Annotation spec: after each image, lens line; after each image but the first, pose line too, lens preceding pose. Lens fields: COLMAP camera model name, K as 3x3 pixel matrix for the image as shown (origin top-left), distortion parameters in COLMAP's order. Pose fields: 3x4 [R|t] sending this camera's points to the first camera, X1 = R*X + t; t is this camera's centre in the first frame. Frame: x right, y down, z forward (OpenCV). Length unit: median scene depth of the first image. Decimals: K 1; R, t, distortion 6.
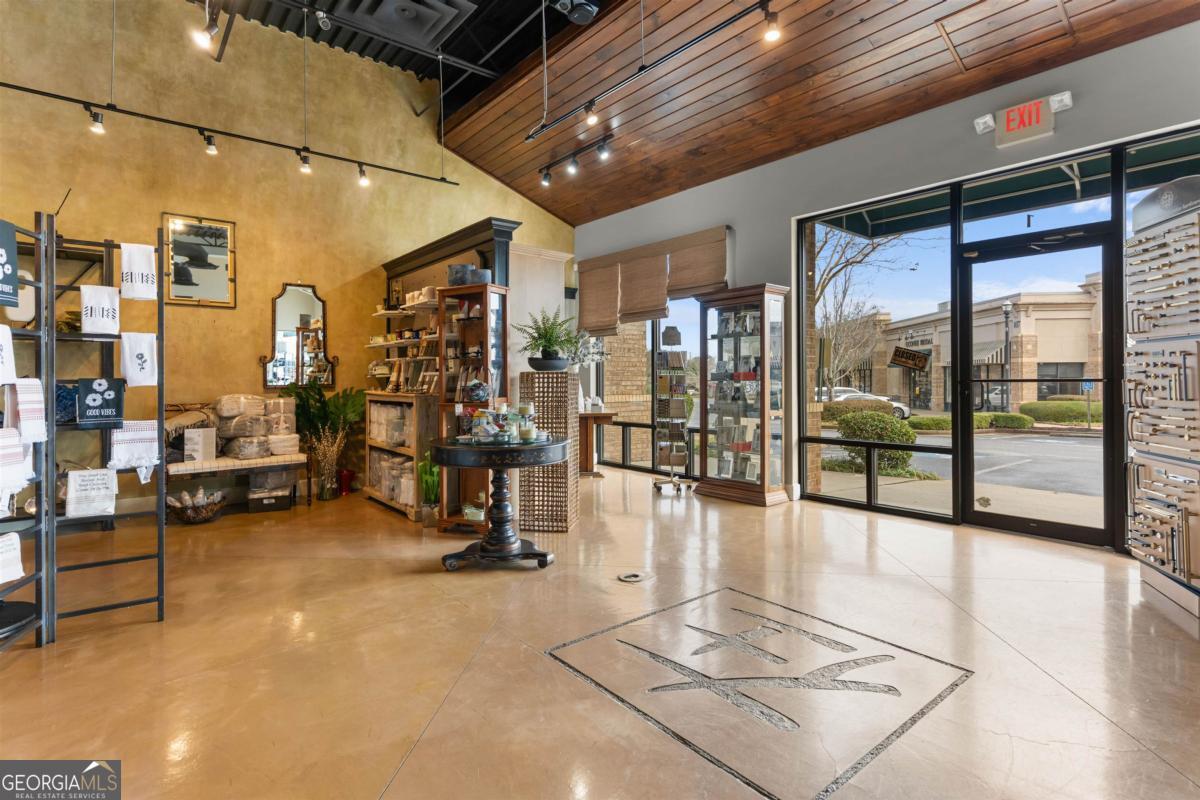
lens RADIAL K [[584.1, 0, 594.9], [0, 584.1, 389.6], [0, 0, 1]] dist [-0.004556, -0.000803]
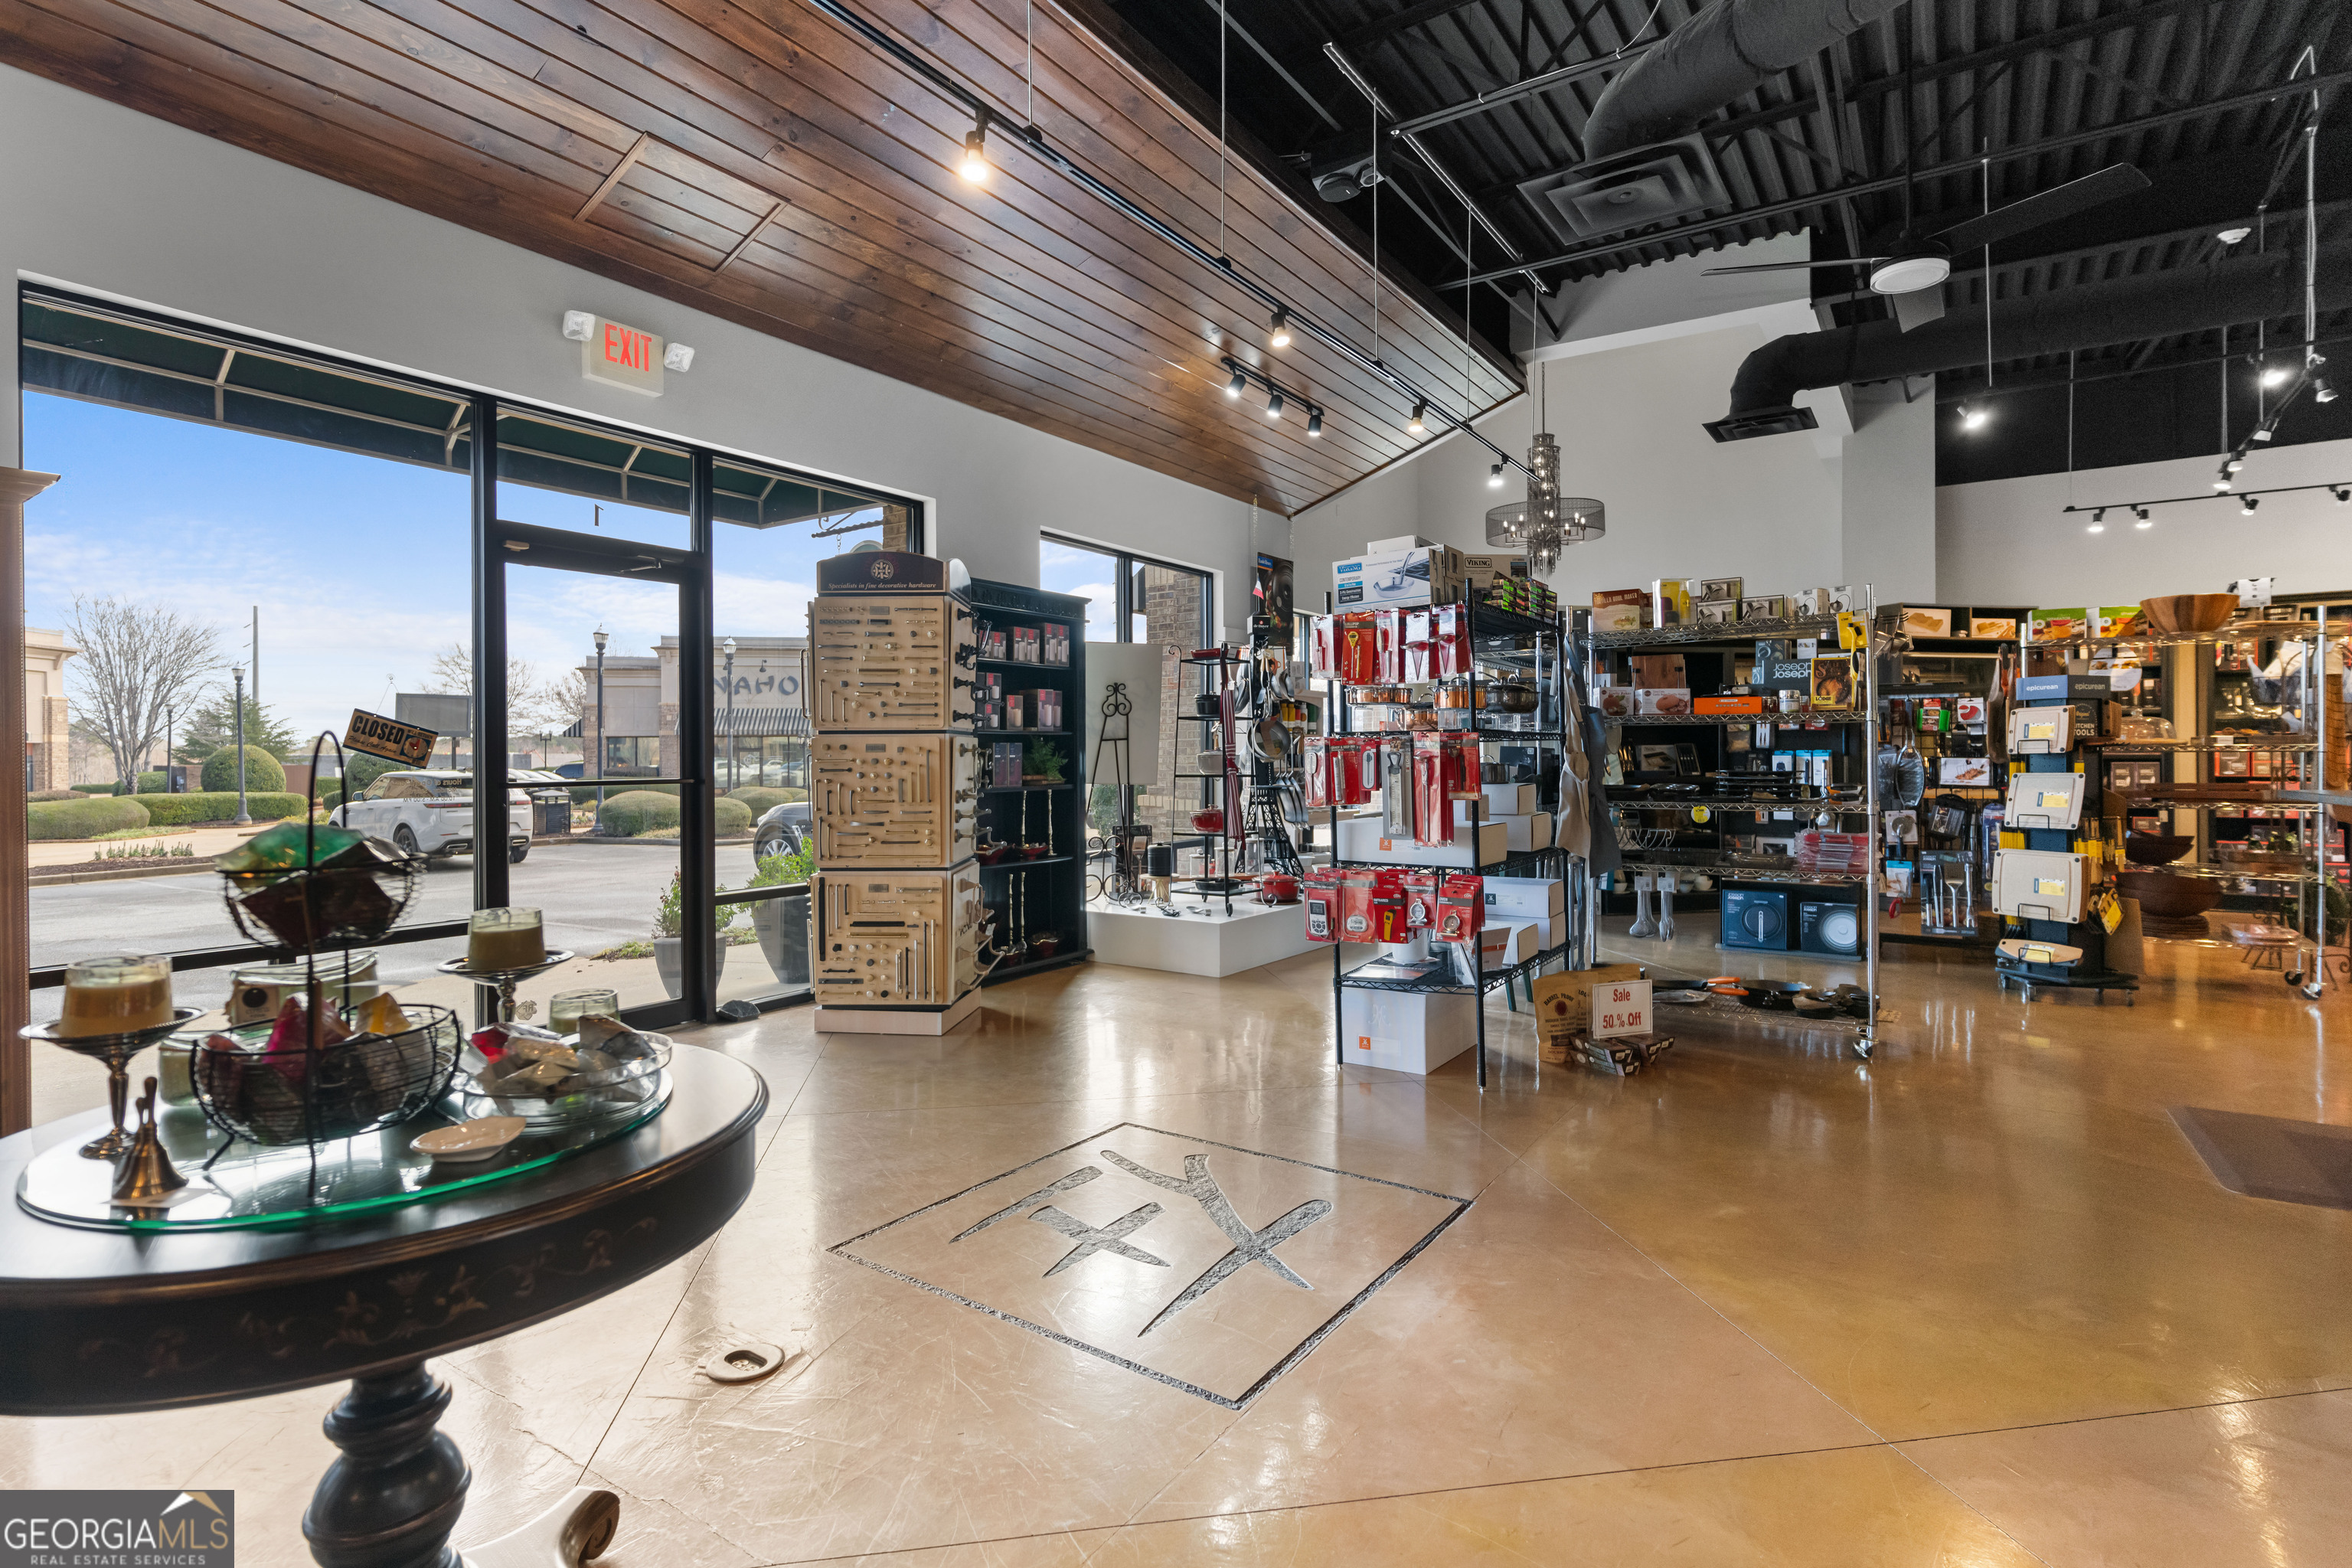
lens RADIAL K [[1144.9, 0, 1166.9], [0, 1144.9, 772.9], [0, 0, 1]] dist [-0.004556, -0.000803]
pose [[-0.277705, -0.005452, 0.960651, -0.586936], [0.019390, 0.999748, 0.011279, -0.029859], [-0.960471, 0.021759, -0.277529, 0.830434]]
